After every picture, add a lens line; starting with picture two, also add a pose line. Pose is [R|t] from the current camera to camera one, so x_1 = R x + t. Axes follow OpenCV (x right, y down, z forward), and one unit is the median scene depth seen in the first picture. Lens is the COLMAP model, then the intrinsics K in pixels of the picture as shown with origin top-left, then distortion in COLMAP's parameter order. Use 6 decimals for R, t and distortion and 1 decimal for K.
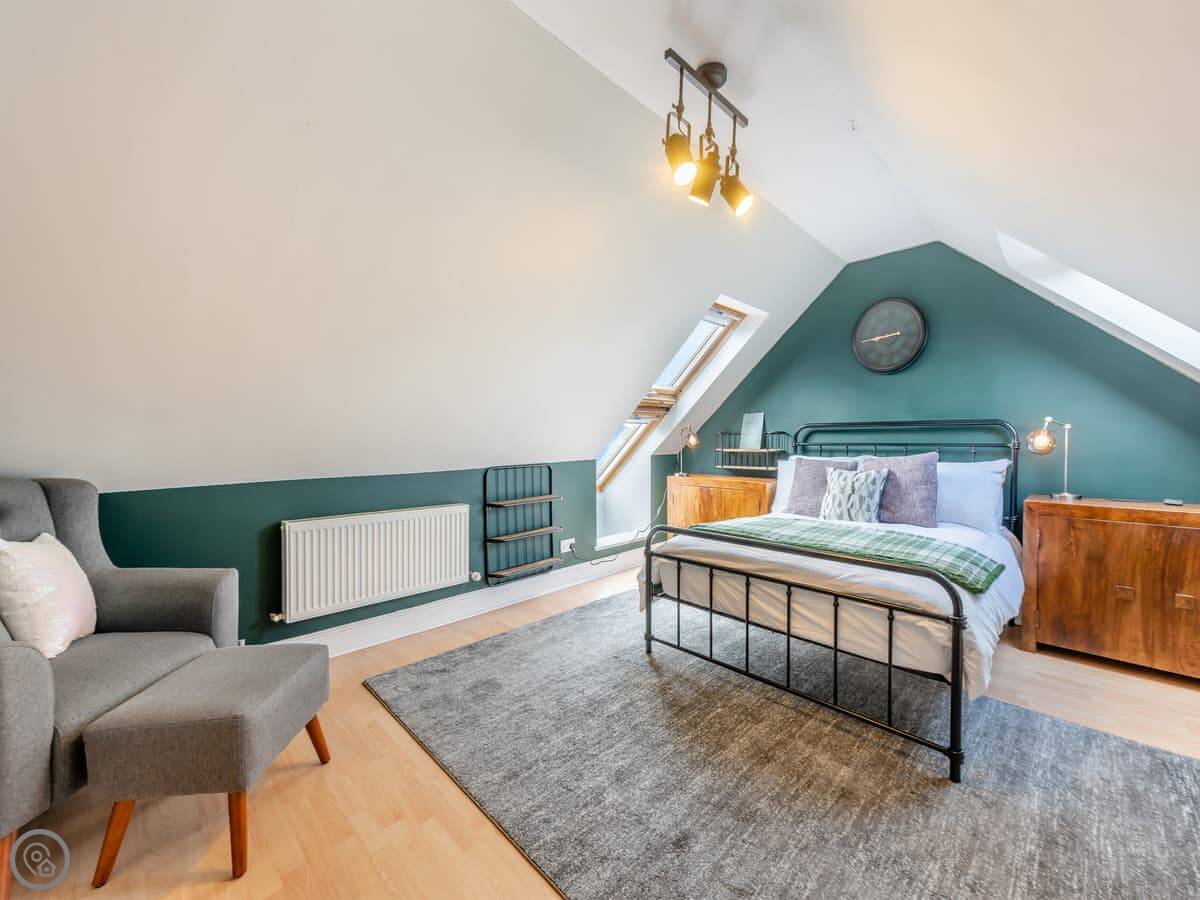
lens RADIAL K [[463.9, 0, 599.8], [0, 463.9, 439.9], [0, 0, 1]] dist [0.008725, -0.000105]
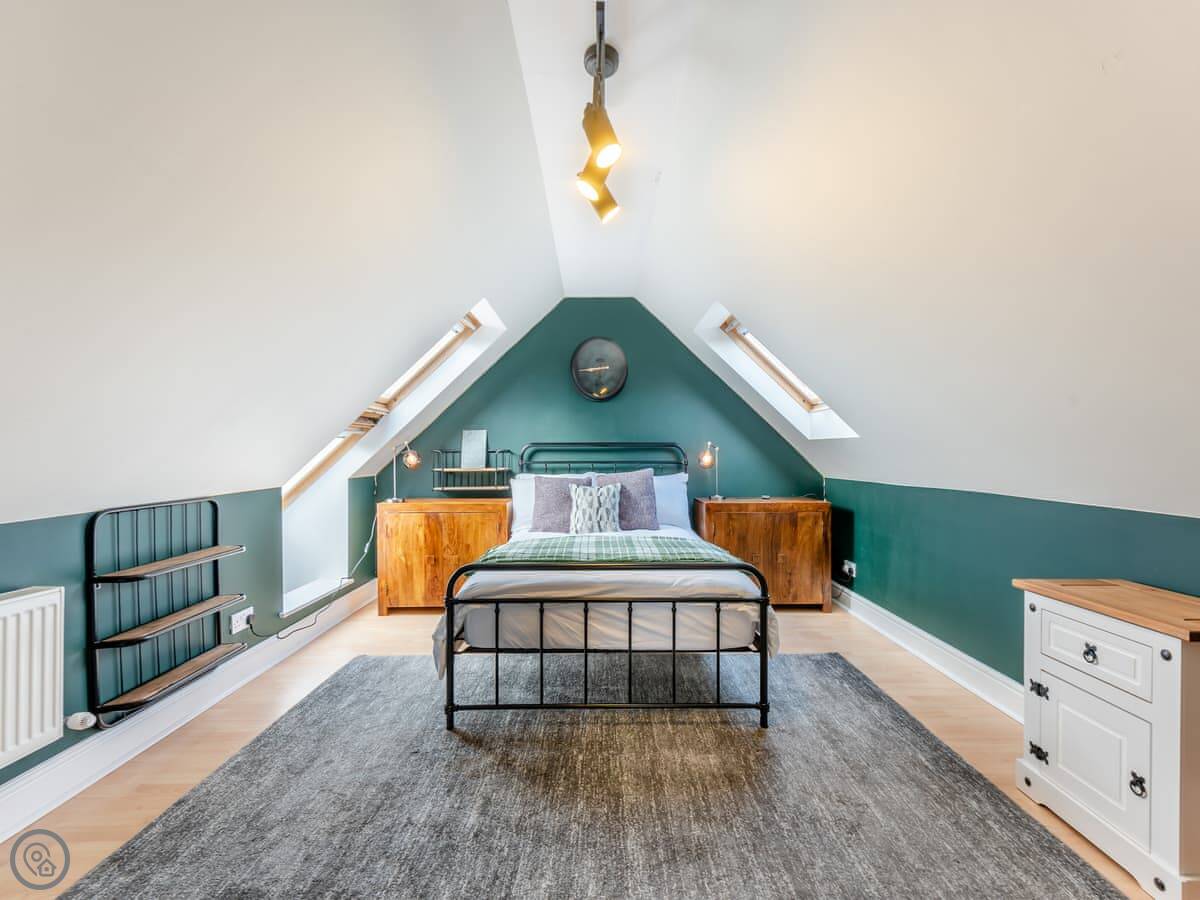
lens RADIAL K [[467.8, 0, 620.0], [0, 467.8, 454.6], [0, 0, 1]] dist [0.022508, -0.008050]
pose [[0.703595, 0.003956, 0.710591, -0.214394], [0.001399, 0.999975, -0.006953, -0.001389], [-0.710600, 0.005887, 0.703571, 0.185076]]
